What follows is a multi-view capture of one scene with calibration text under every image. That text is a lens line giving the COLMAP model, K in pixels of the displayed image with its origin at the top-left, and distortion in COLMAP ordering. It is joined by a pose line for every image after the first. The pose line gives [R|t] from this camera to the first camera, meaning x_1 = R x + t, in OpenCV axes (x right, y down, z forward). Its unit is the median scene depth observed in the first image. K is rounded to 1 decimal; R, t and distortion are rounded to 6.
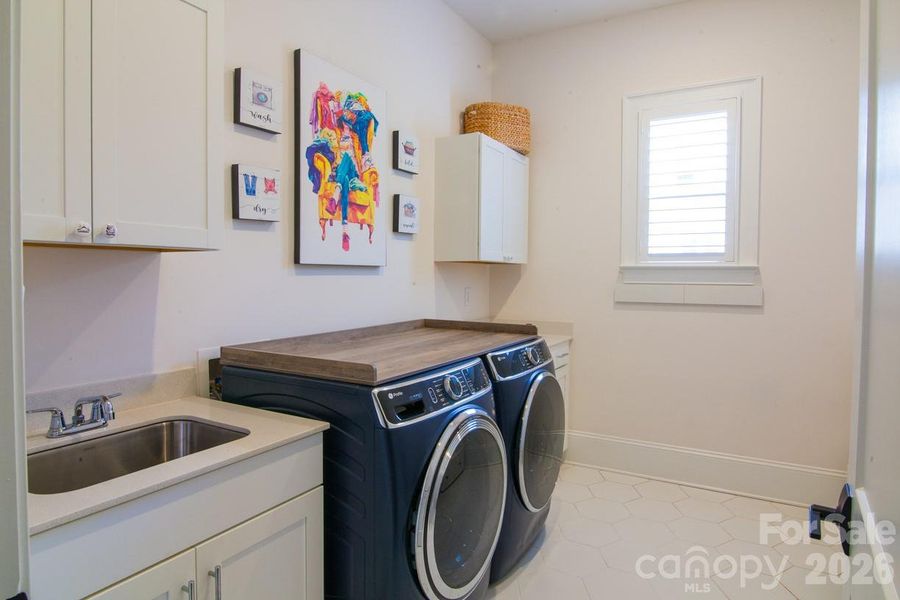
lens RADIAL K [[528.9, 0, 450.7], [0, 528.9, 298.4], [0, 0, 1]] dist [-0.001773, 0.002504]
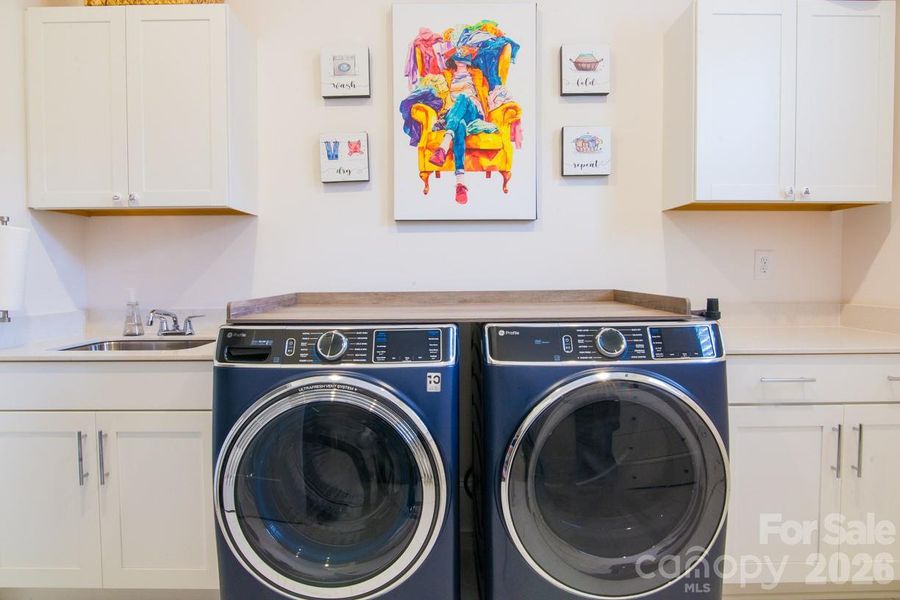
lens RADIAL K [[528.9, 0, 450.8], [0, 528.9, 294.6], [0, 0, 1]] dist [-0.001773, 0.002504]
pose [[0.498414, 0.028873, -0.866458, 0.588956], [-0.030624, 0.999408, 0.015687, 0.052077], [0.866398, 0.018715, 0.499003, 0.548081]]
